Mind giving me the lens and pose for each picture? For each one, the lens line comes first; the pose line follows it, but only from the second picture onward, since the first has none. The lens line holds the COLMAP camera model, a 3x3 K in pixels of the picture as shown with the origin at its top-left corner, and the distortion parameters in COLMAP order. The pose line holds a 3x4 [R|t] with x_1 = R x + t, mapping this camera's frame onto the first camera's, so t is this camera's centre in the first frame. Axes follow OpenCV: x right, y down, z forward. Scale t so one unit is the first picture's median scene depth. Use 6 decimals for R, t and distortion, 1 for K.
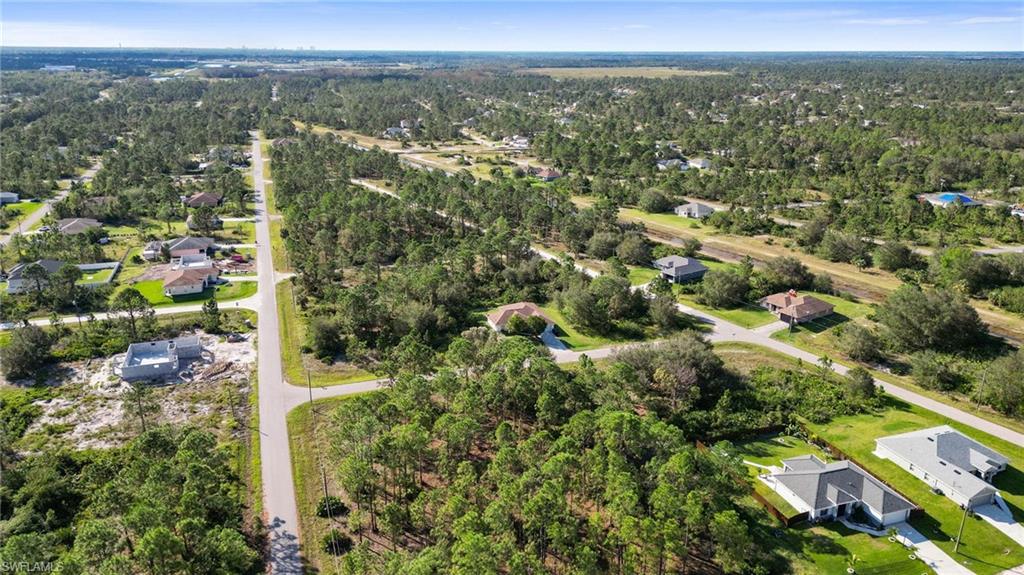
lens RADIAL K [[716.1, 0, 512.0], [0, 716.1, 287.5], [0, 0, 1]] dist [0.085405, -0.091639]
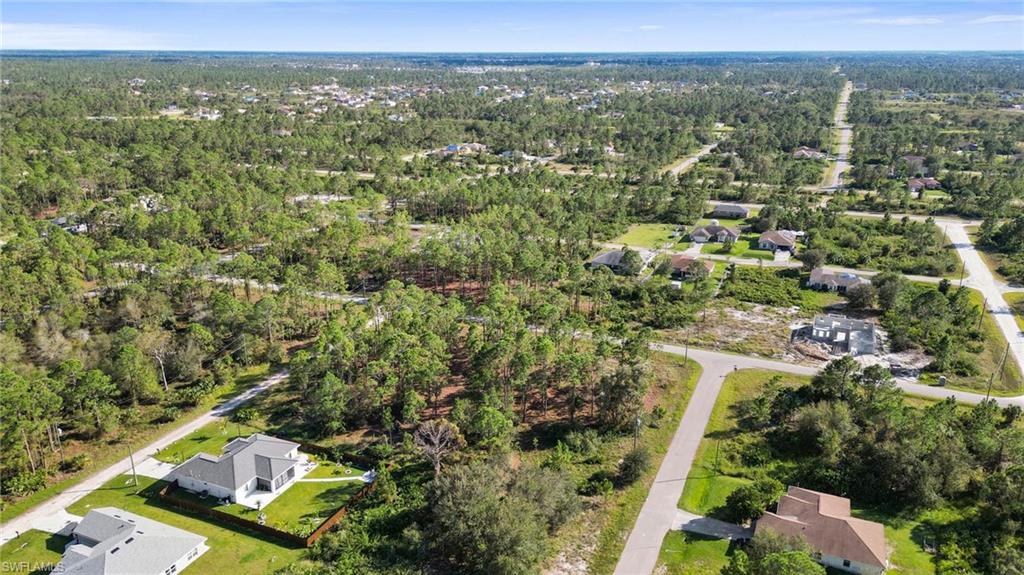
lens RADIAL K [[721.8, 0, 512.0], [0, 721.8, 287.5], [0, 0, 1]] dist [0.087632, -0.101125]
pose [[-0.679471, 0.223755, -0.698751, 0.508423], [-0.233805, 0.836681, 0.495277, -0.325744], [0.695453, 0.499898, -0.516186, 0.994921]]
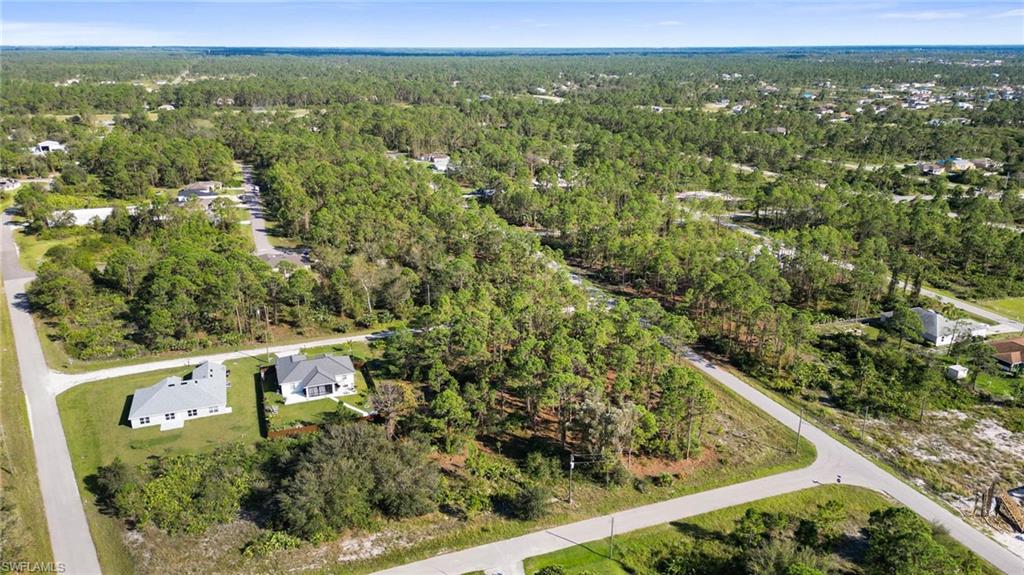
lens RADIAL K [[729.7, 0, 512.0], [0, 729.7, 287.5], [0, 0, 1]] dist [0.080119, -0.079710]
pose [[-0.999570, 0.005182, -0.028870, 0.069065], [-0.013052, 0.802874, 0.596005, -0.389098], [0.026267, 0.596126, -0.802461, 1.180450]]
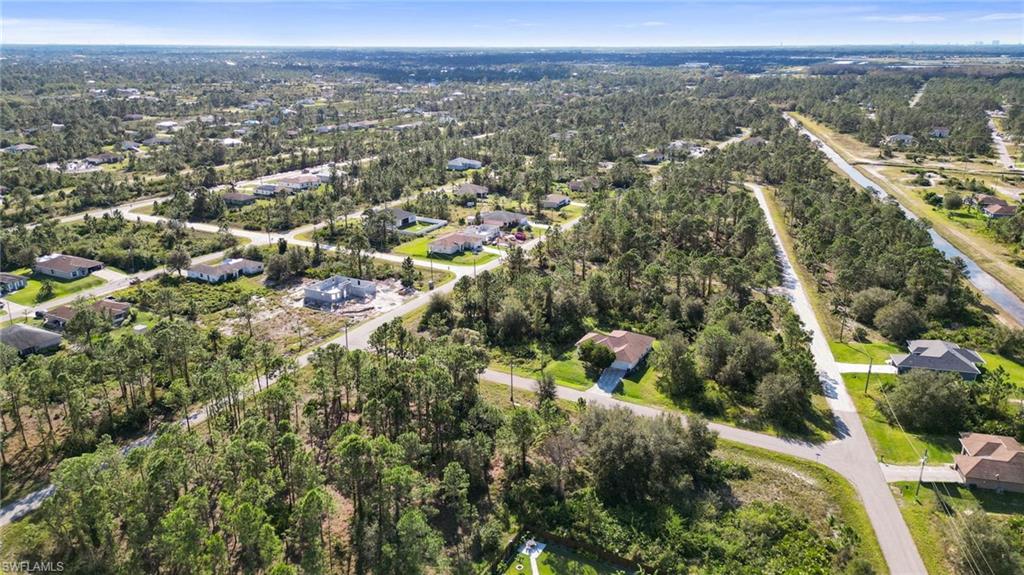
lens RADIAL K [[718.5, 0, 512.0], [0, 718.5, 287.5], [0, 0, 1]] dist [0.087960, -0.093632]
pose [[0.681196, 0.228382, -0.695568, 0.506004], [-0.226405, 0.969240, 0.096513, -0.082678], [0.696214, 0.091736, 0.711949, 0.258529]]
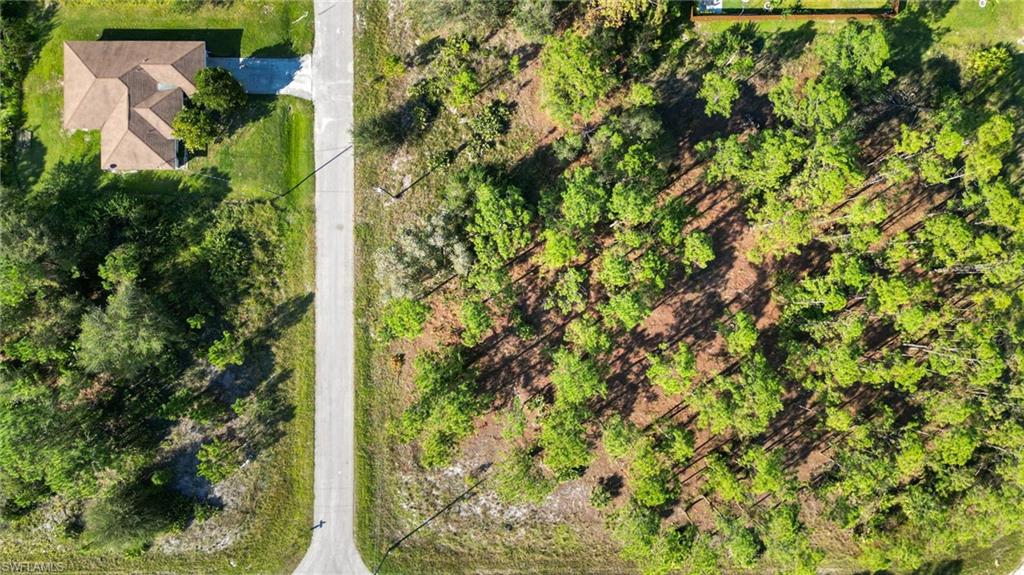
lens RADIAL K [[718.5, 0, 512.0], [0, 718.5, 287.5], [0, 0, 1]] dist [0.087960, -0.093632]
pose [[0.323834, -0.946106, 0.003813, -0.025506], [0.305833, 0.108492, 0.945884, -0.302364], [-0.895320, -0.305143, 0.324484, 0.574277]]
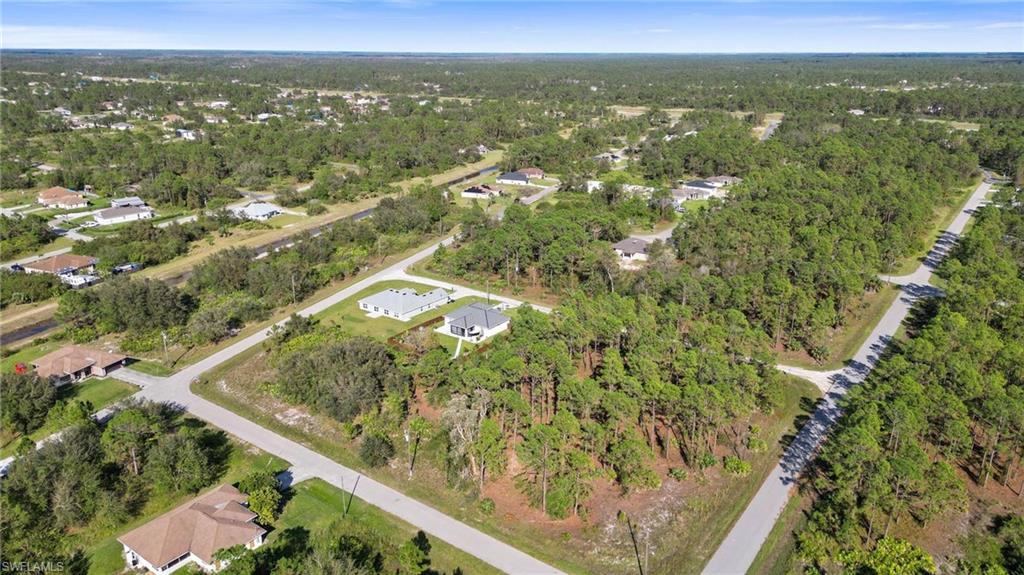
lens RADIAL K [[718.5, 0, 512.0], [0, 718.5, 287.5], [0, 0, 1]] dist [0.087960, -0.093632]
pose [[-0.567307, -0.262316, 0.780611, -0.486861], [0.253335, 0.846352, 0.468518, -0.300450], [-0.783571, 0.463550, -0.413688, 0.923092]]
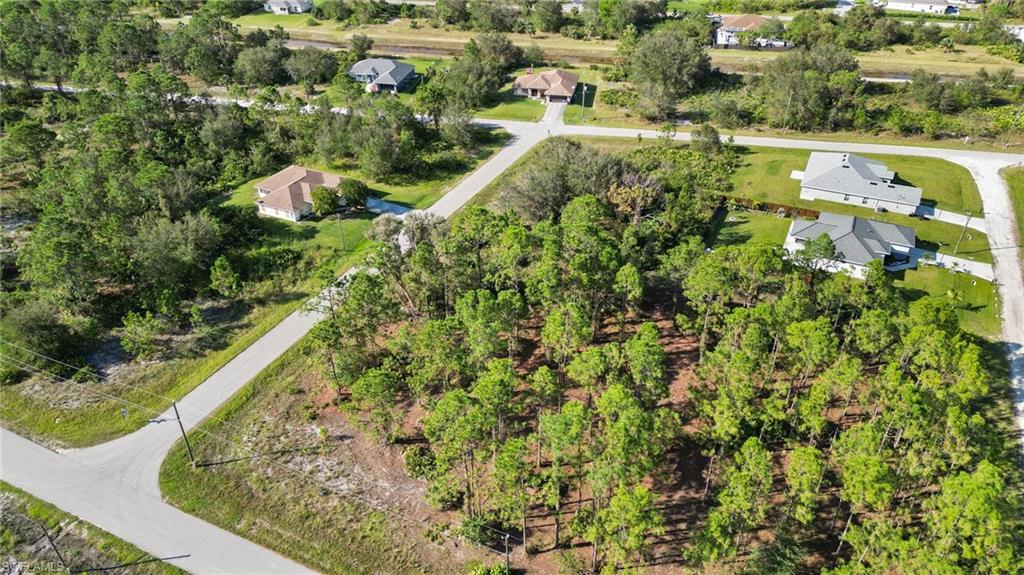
lens RADIAL K [[718.5, 0, 512.0], [0, 718.5, 287.5], [0, 0, 1]] dist [0.087960, -0.093632]
pose [[0.701276, -0.390186, 0.596630, -0.283161], [0.224153, 0.915156, 0.335029, -0.056670], [-0.676733, -0.101211, 0.729239, 0.347457]]
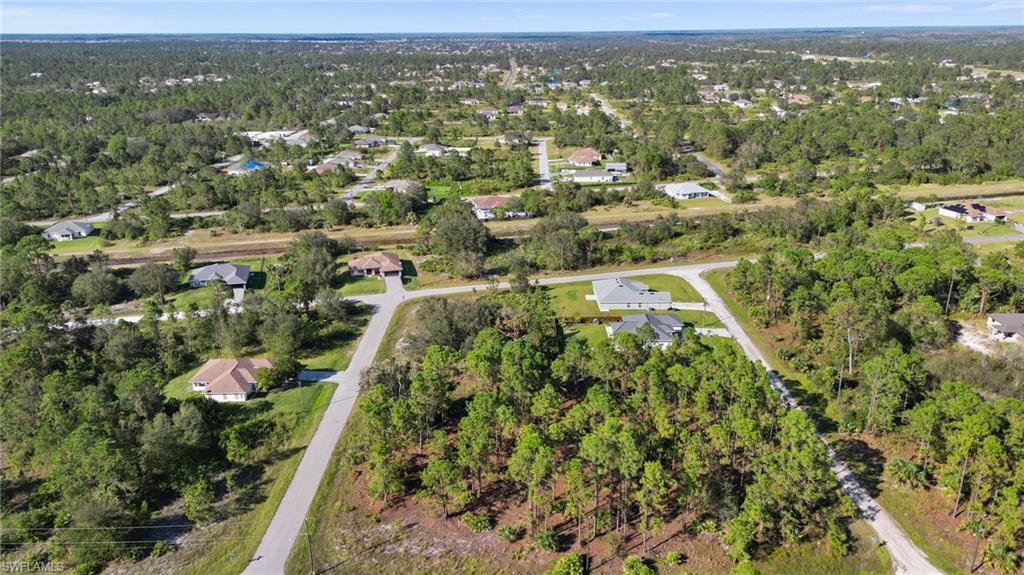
lens RADIAL K [[716.1, 0, 512.0], [0, 716.1, 287.5], [0, 0, 1]] dist [0.085405, -0.091639]
pose [[0.326318, -0.324062, 0.887976, -0.540299], [0.306077, 0.925012, 0.225099, -0.128313], [-0.894334, 0.198335, 0.401036, 0.380286]]
